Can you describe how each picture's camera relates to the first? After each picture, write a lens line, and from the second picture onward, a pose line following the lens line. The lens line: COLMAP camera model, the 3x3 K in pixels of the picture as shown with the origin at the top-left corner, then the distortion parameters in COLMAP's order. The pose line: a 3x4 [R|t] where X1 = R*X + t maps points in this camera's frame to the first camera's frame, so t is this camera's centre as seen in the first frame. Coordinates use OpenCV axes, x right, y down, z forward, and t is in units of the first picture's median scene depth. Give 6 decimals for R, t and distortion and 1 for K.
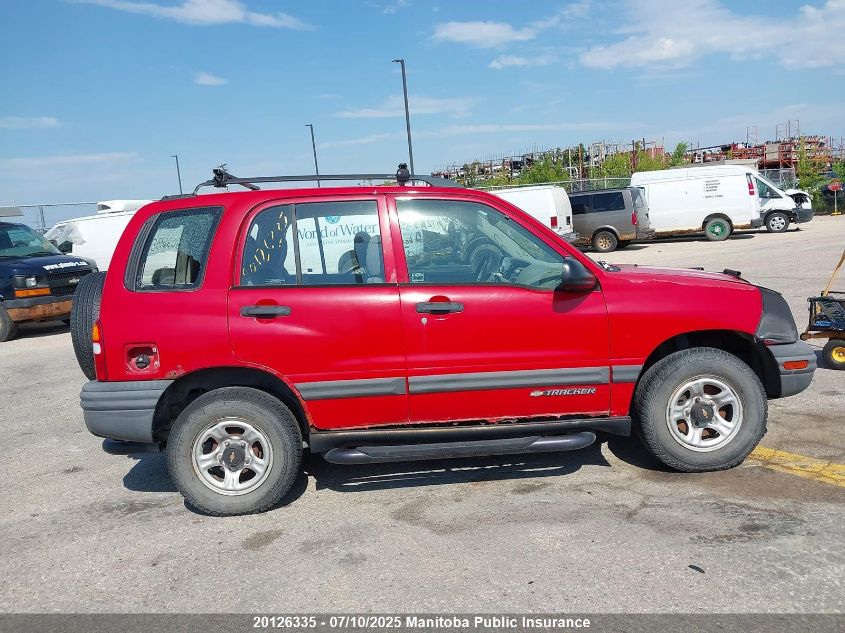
lens RADIAL K [[668.4, 0, 419.2], [0, 668.4, 316.1], [0, 0, 1]] dist [0.028262, -0.046272]
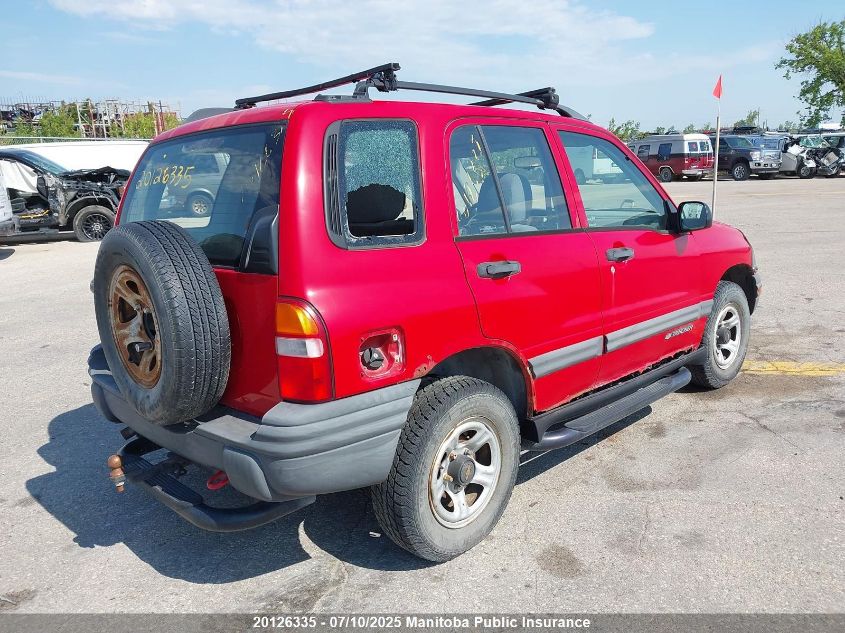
lens RADIAL K [[668.4, 0, 423.1], [0, 668.4, 318.9], [0, 0, 1]] dist [0.028262, -0.046272]
pose [[0.738420, -0.102429, 0.666517, -0.786963], [0.069194, 0.994688, 0.076203, -0.013716], [-0.670782, -0.010151, 0.741585, 0.503298]]
